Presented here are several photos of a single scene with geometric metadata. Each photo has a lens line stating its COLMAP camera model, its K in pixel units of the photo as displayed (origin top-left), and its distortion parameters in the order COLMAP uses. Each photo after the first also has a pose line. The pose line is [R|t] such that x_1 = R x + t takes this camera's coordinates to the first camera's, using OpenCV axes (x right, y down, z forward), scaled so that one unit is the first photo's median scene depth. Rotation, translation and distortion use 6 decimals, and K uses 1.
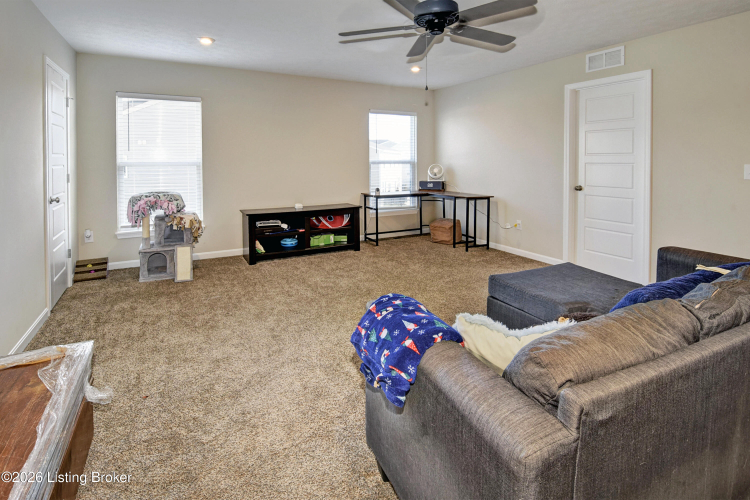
lens RADIAL K [[371.1, 0, 372.0], [0, 371.1, 249.4], [0, 0, 1]] dist [-0.000397, -0.000056]
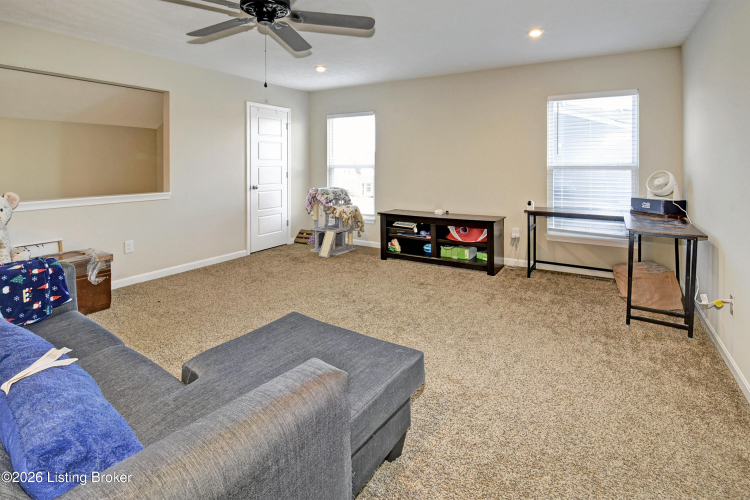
lens RADIAL K [[371.1, 0, 372.0], [0, 371.1, 249.4], [0, 0, 1]] dist [-0.000397, -0.000056]
pose [[0.505268, 0.193629, -0.840959, 0.527898], [-0.203264, 0.973787, 0.102086, -0.085046], [0.838682, 0.119356, 0.531382, 0.359082]]
